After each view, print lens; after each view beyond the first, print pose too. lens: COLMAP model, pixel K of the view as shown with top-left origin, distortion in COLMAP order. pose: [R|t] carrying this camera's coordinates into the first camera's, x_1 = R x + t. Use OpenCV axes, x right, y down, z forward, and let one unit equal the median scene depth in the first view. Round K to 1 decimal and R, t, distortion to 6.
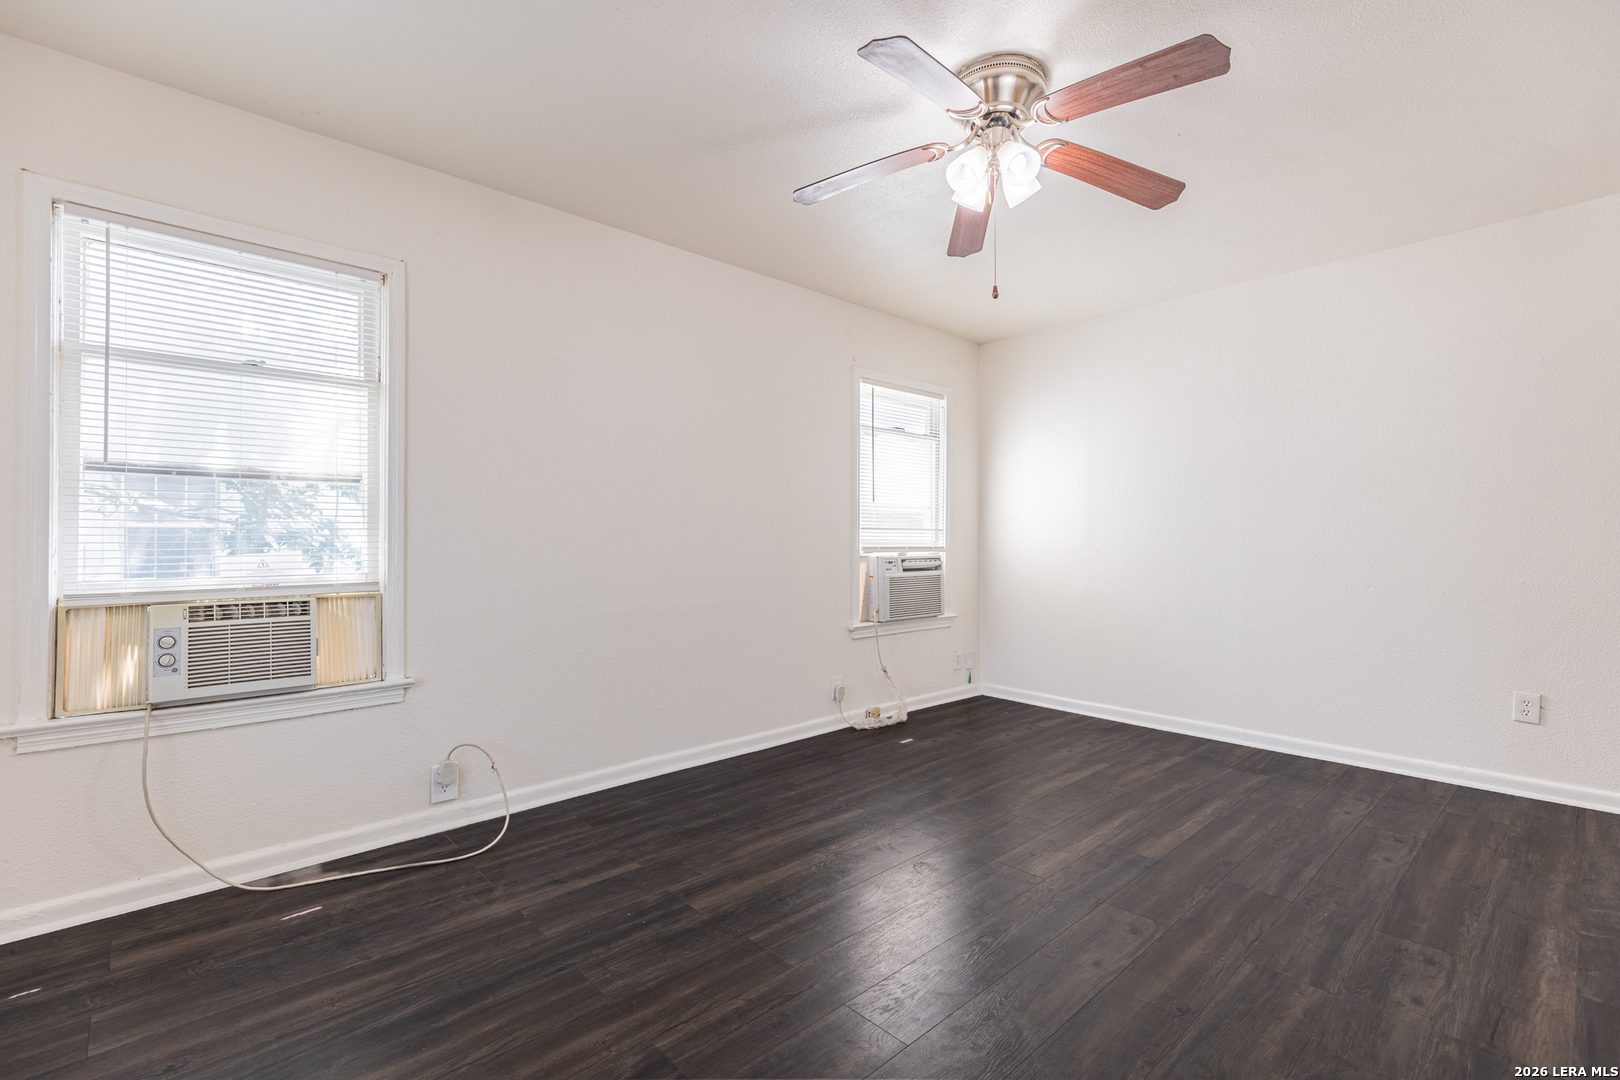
lens RADIAL K [[726.2, 0, 799.5], [0, 726.2, 537.5], [0, 0, 1]] dist [0.010956, -0.002216]
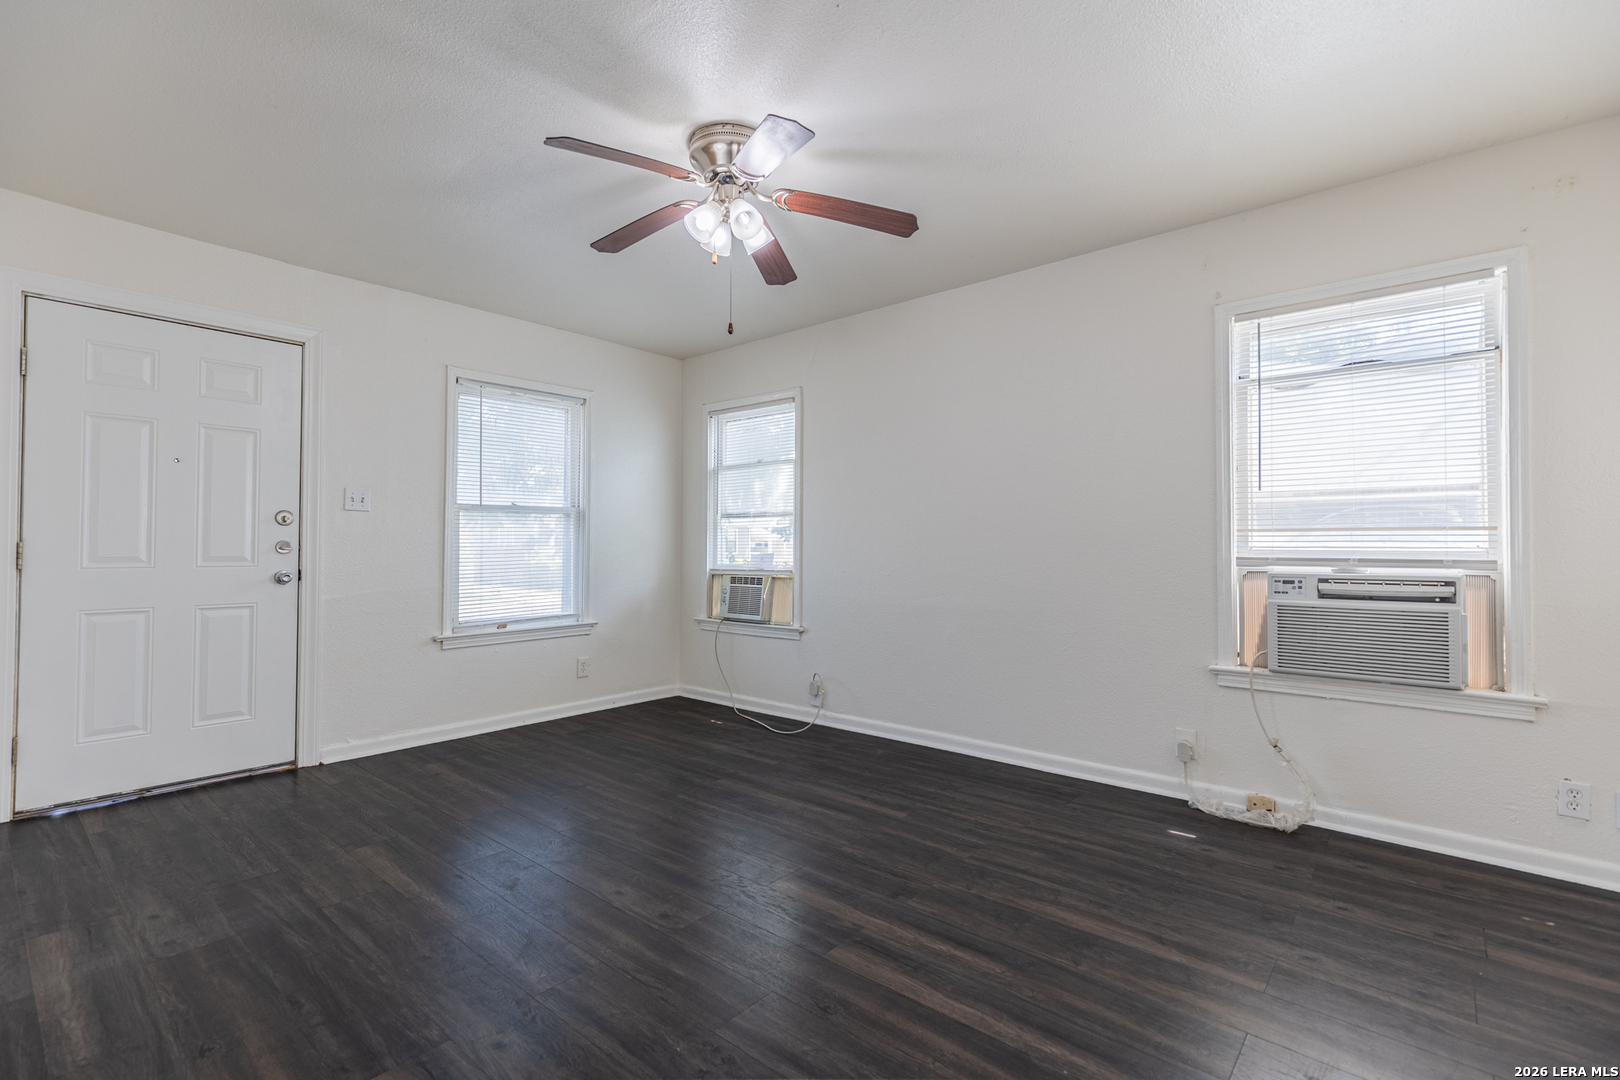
lens RADIAL K [[726.2, 0, 830.8], [0, 726.2, 540.6], [0, 0, 1]] dist [0.010956, -0.002216]
pose [[0.135038, -0.008836, -0.990801, 1.144145], [0.001941, 0.999961, -0.008653, 0.003000], [0.990838, -0.000755, 0.135050, 0.812254]]
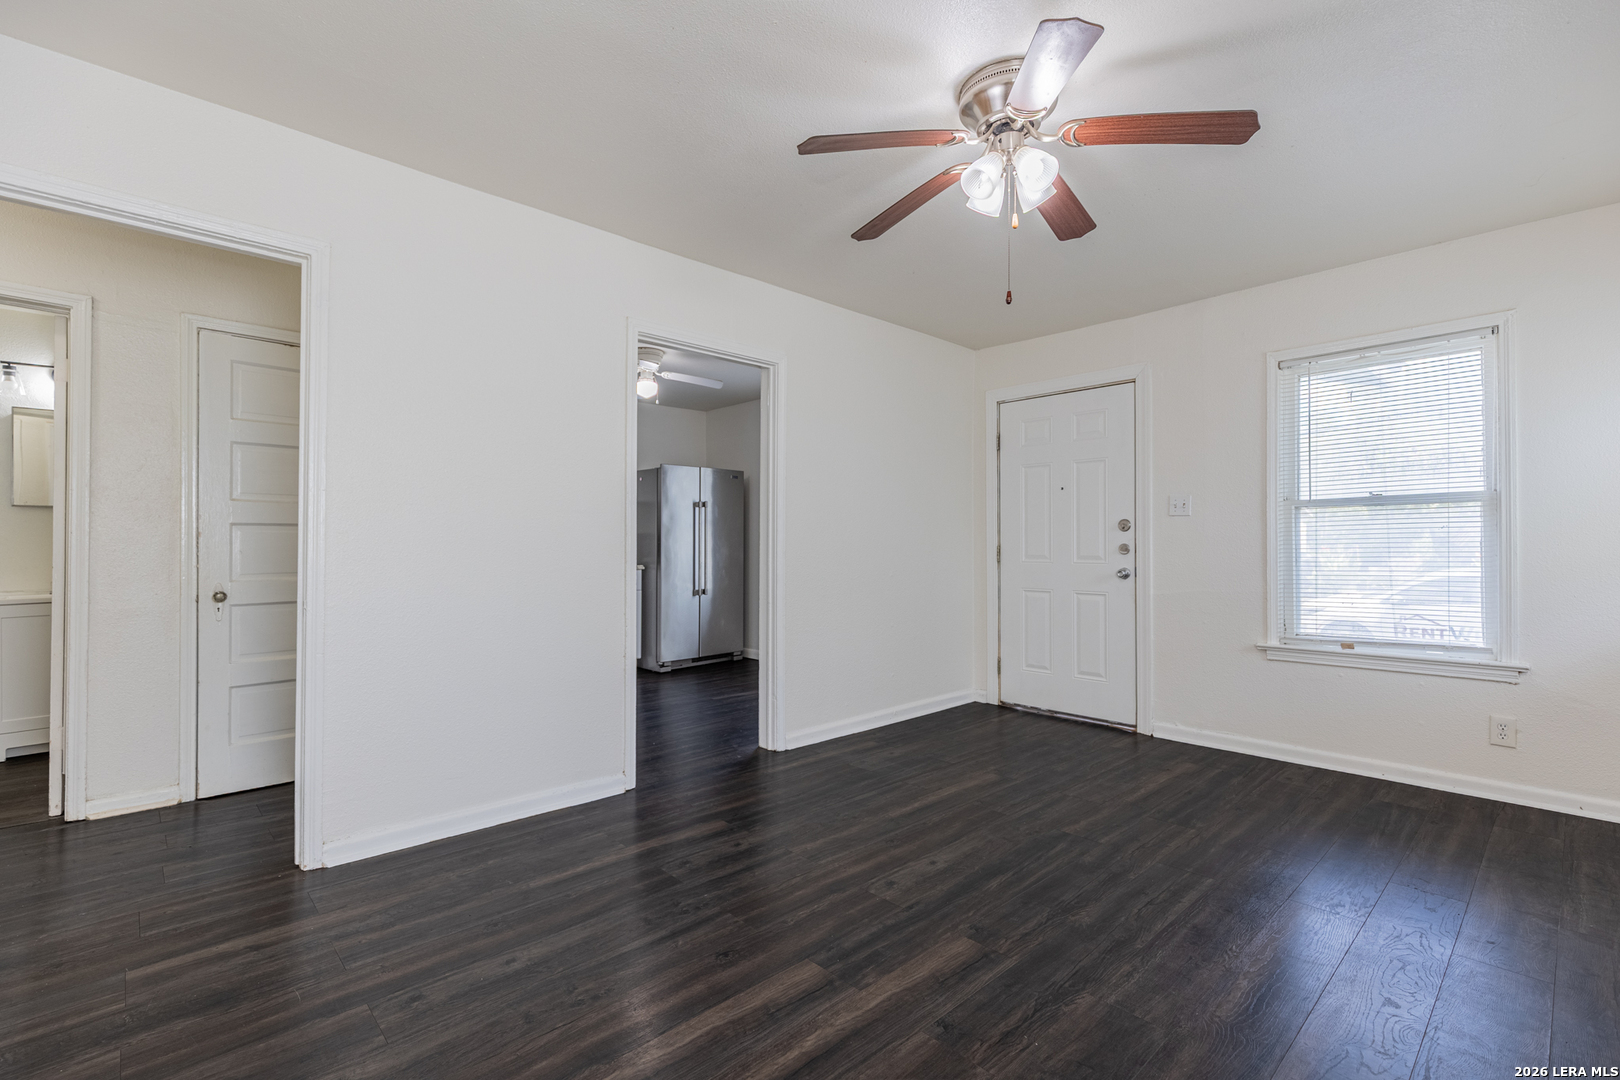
lens RADIAL K [[726.2, 0, 802.6], [0, 726.2, 535.6], [0, 0, 1]] dist [0.010956, -0.002216]
pose [[-0.999933, -0.001162, -0.011527, 0.455086], [-0.000928, 0.999794, -0.020285, 0.005655], [0.011548, -0.020273, -0.999728, 1.608292]]
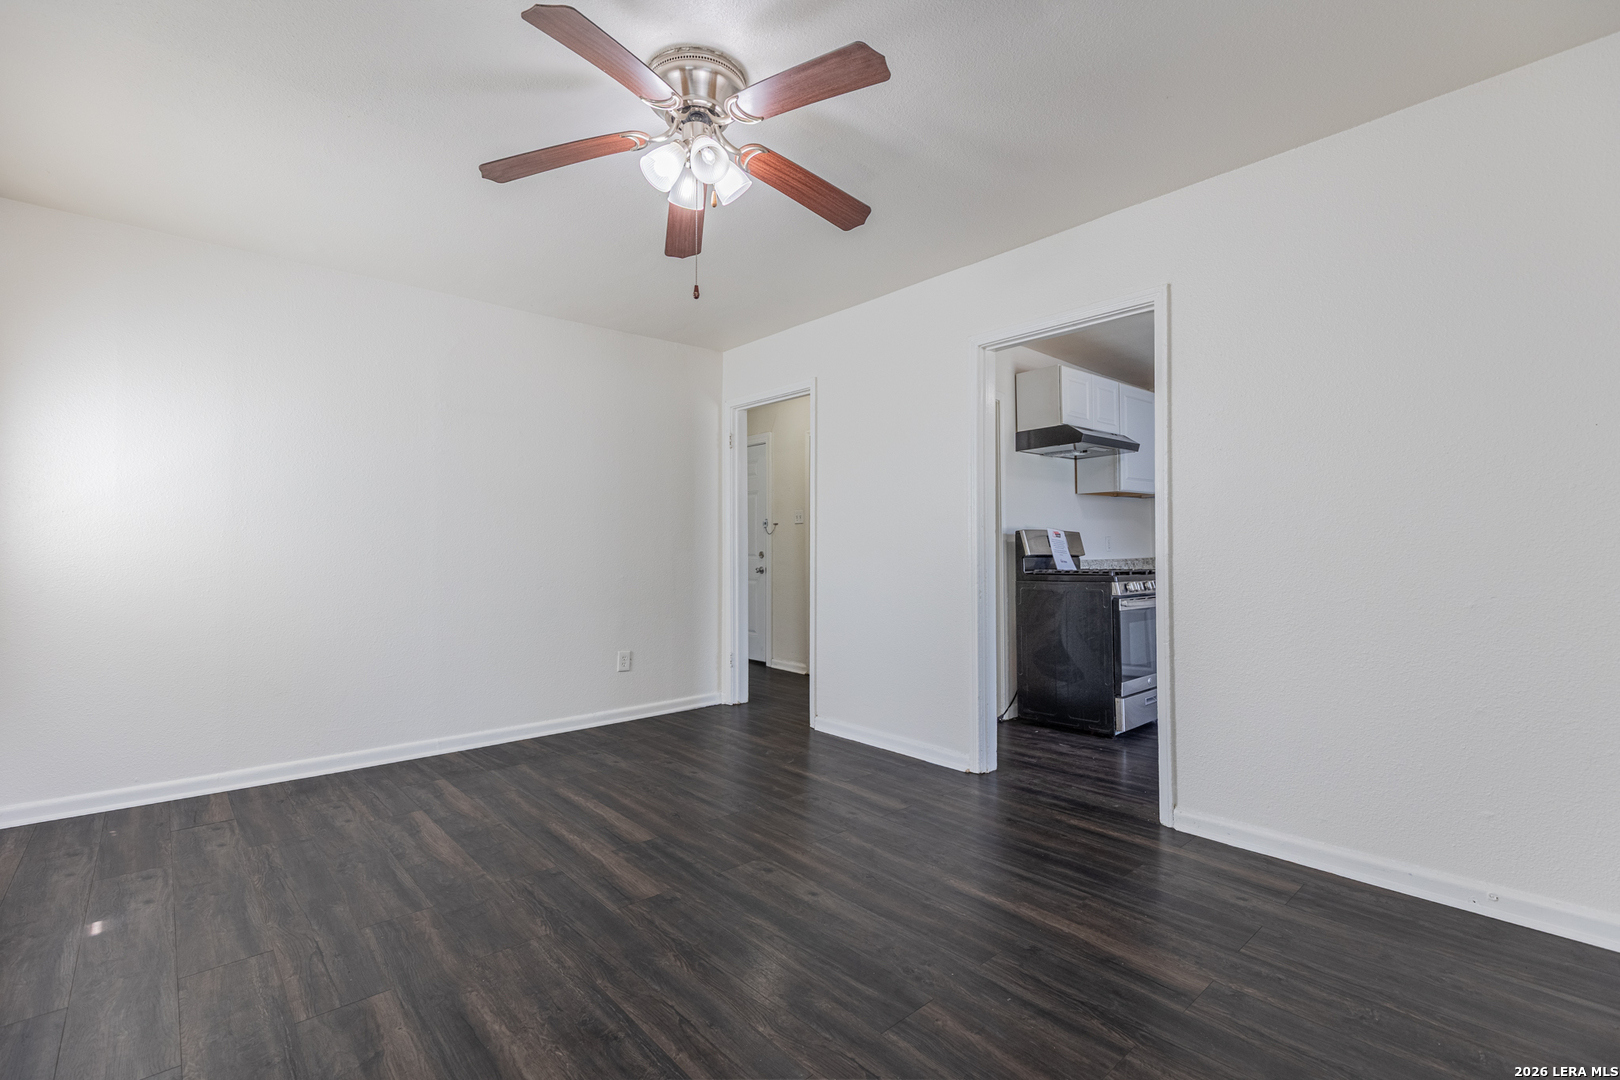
lens RADIAL K [[726.2, 0, 826.1], [0, 726.2, 506.9], [0, 0, 1]] dist [0.010956, -0.002216]
pose [[0.000601, 0.059293, 0.998240, -0.579586], [-0.002127, 0.998238, -0.059291, 0.006214], [-0.999998, -0.002088, 0.000726, 0.669803]]
